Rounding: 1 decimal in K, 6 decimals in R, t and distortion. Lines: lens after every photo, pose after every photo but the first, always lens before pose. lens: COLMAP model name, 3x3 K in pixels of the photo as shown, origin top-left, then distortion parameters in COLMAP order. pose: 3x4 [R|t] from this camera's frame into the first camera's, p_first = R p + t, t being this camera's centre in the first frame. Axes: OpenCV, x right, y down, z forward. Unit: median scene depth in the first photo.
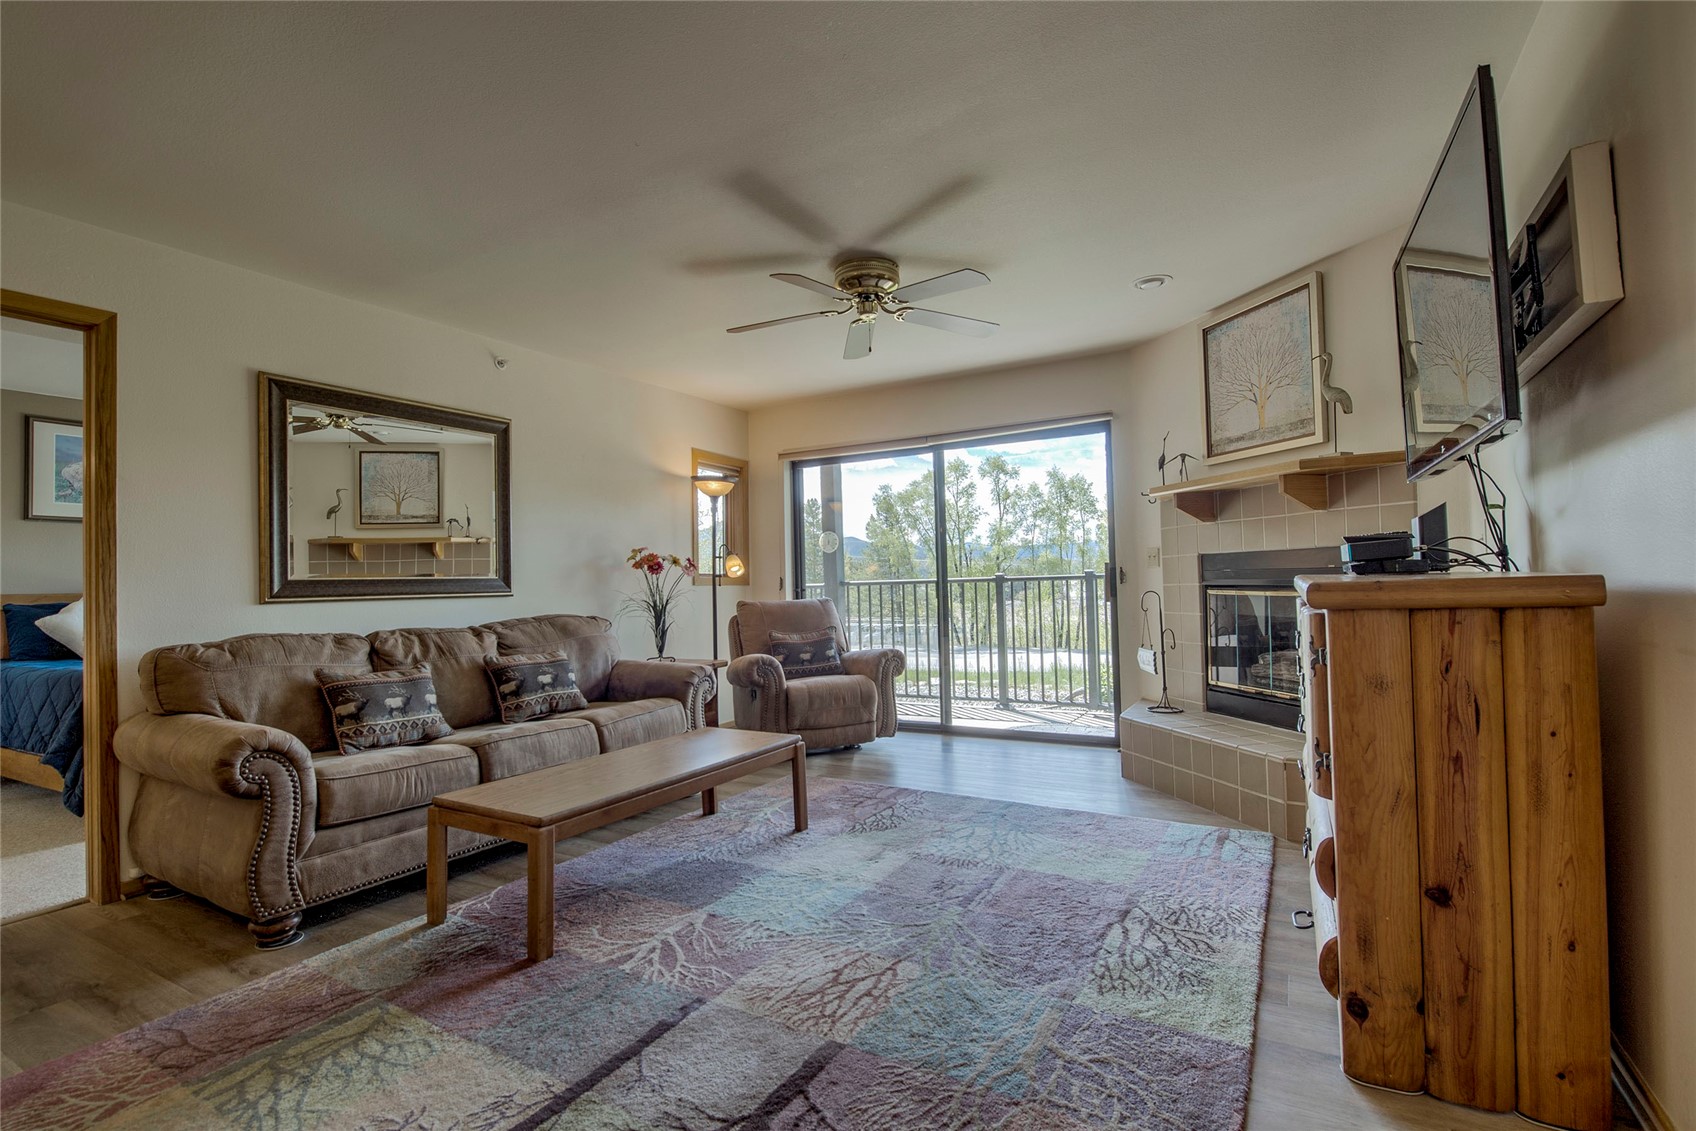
lens RADIAL K [[792.1, 0, 820.1], [0, 792.1, 575.1], [0, 0, 1]] dist [0.001993, -0.000337]
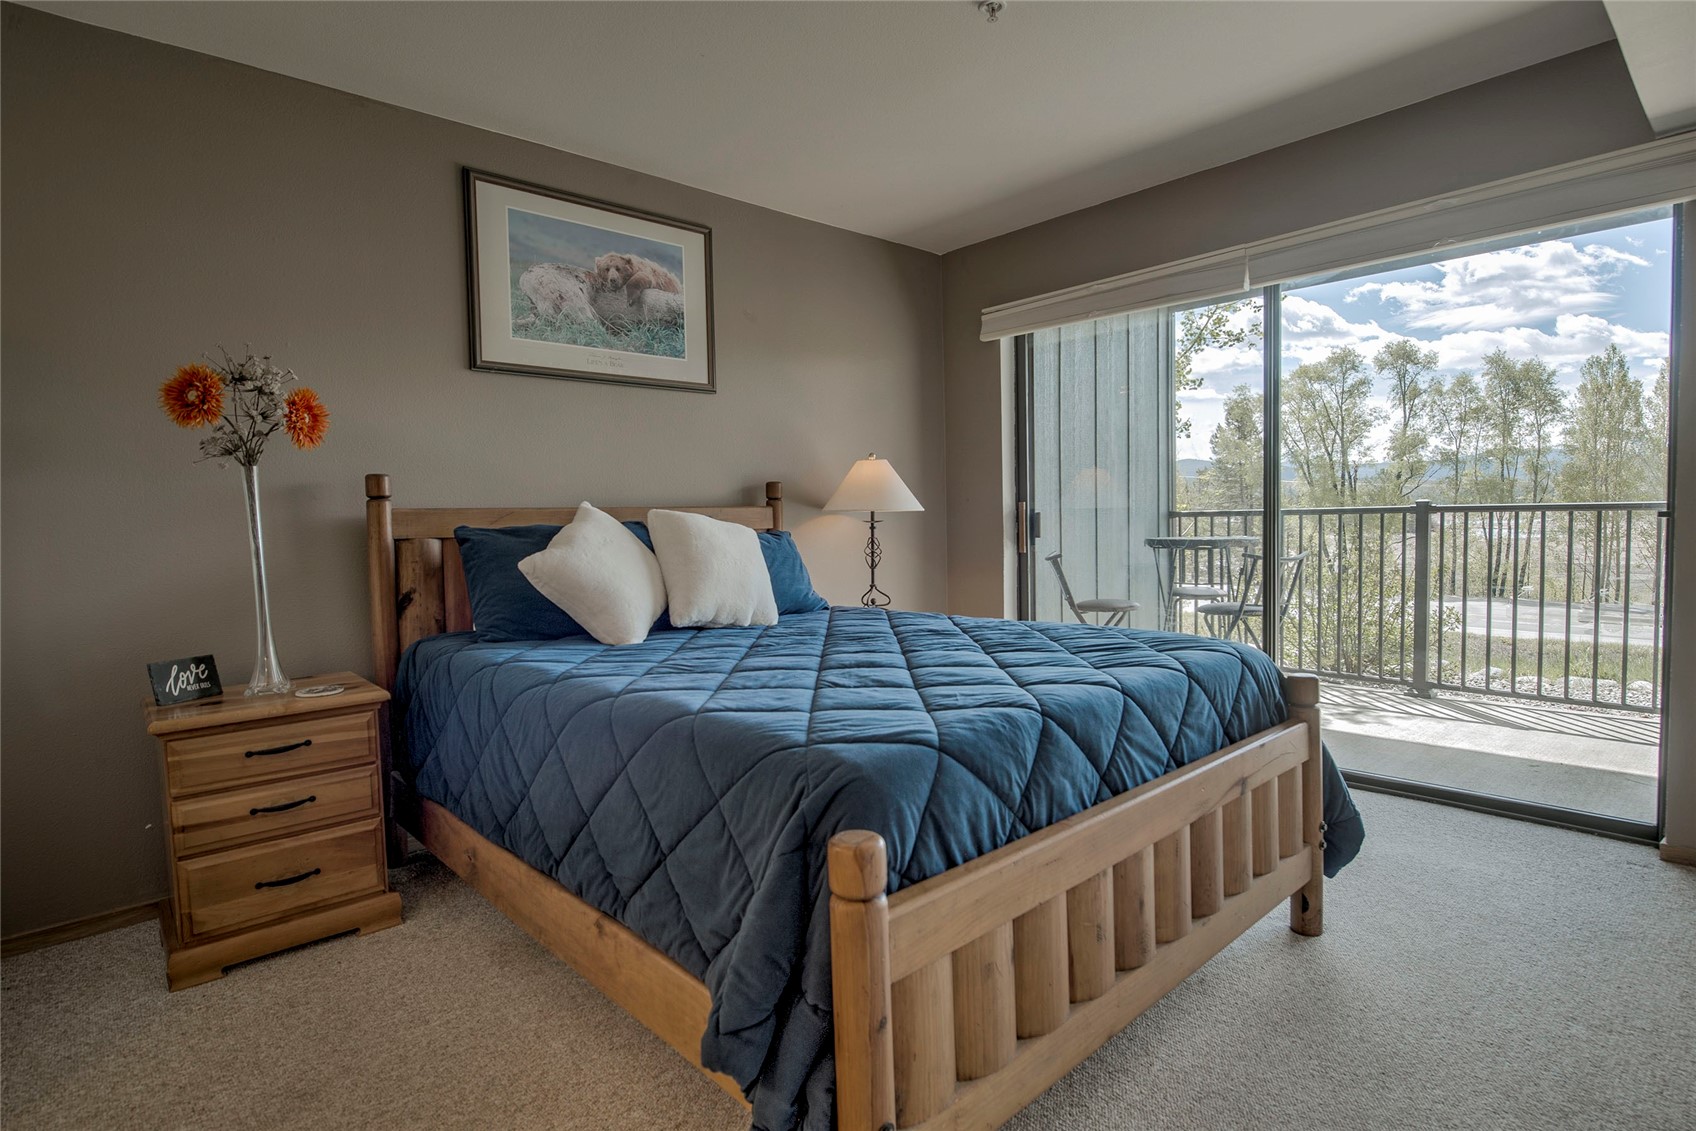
lens RADIAL K [[868.6, 0, 844.6], [0, 868.6, 569.0], [0, 0, 1]] dist [0.004958, 0.000303]
pose [[0.958739, 0.020669, -0.283536, -0.068459], [0.001408, 0.996996, 0.077441, 0.002166], [0.284285, -0.074645, 0.955830, 0.058045]]
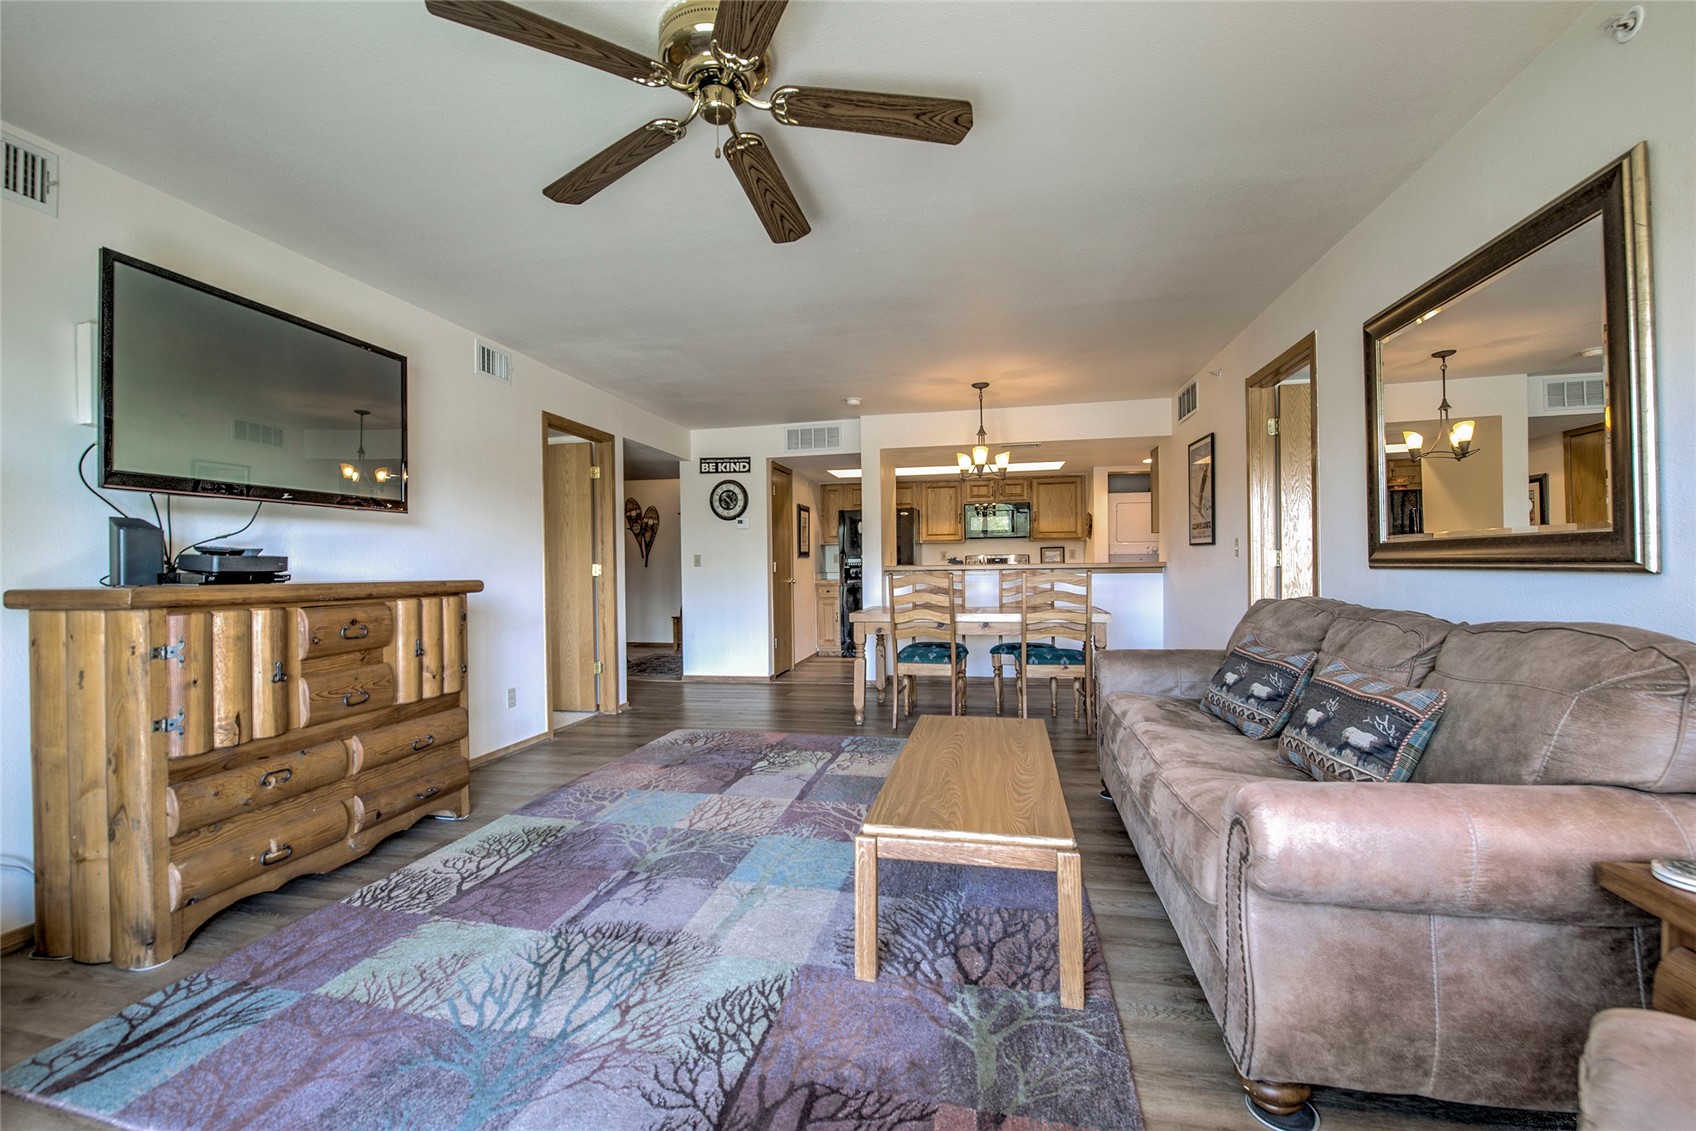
lens RADIAL K [[713.9, 0, 844.9], [0, 713.9, 568.3], [0, 0, 1]] dist [-0.018663, -0.002102]
pose [[-0.941967, 0.041522, -0.333128, 0.128659], [0.042749, 0.999079, 0.003648, 0.005674], [0.332973, -0.010805, -0.942874, 1.228279]]
